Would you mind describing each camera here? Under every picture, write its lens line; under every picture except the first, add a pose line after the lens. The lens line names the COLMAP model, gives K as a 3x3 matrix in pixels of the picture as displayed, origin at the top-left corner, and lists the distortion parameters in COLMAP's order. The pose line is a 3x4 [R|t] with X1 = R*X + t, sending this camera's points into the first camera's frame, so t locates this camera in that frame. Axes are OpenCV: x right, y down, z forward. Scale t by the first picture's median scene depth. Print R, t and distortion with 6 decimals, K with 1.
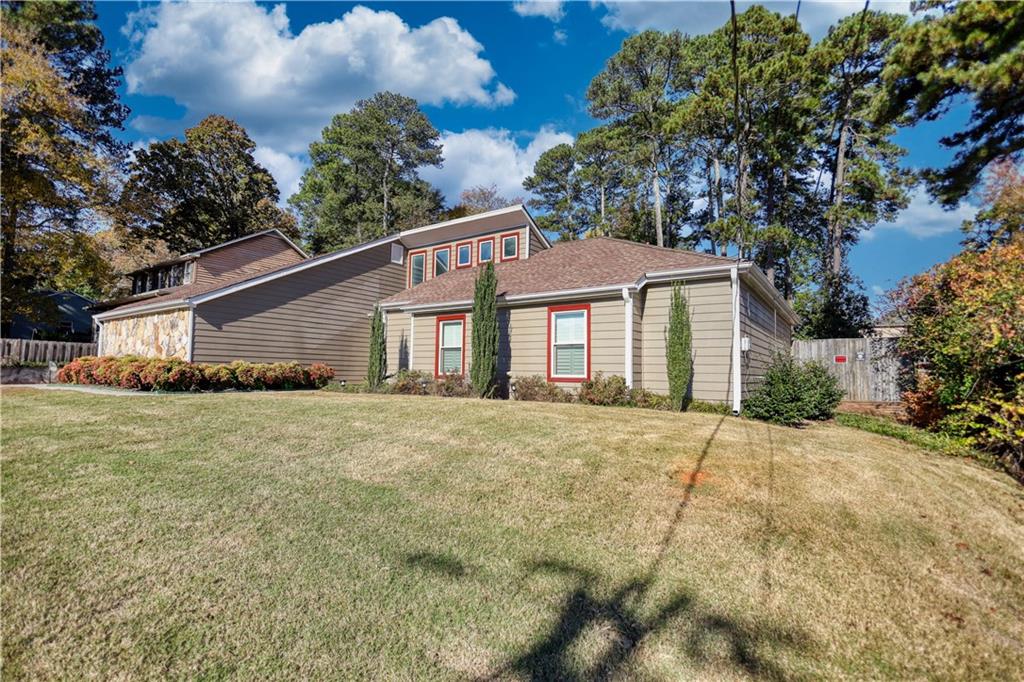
lens RADIAL K [[482.8, 0, 510.6], [0, 482.8, 344.3], [0, 0, 1]] dist [0.001869, 0.000269]
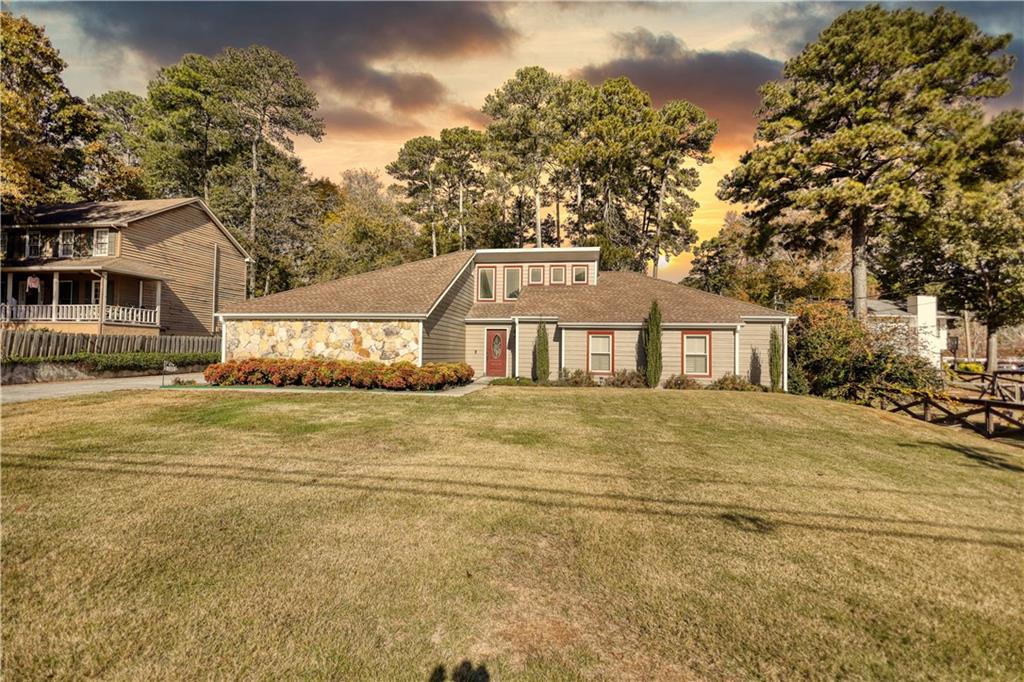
lens RADIAL K [[482.8, 0, 510.6], [0, 482.8, 344.3], [0, 0, 1]] dist [0.001869, 0.000269]
pose [[0.889741, 0.007603, 0.456403, -0.764827], [-0.030343, 0.998635, 0.042516, -0.055213], [-0.455457, -0.051677, 0.888757, -0.124623]]
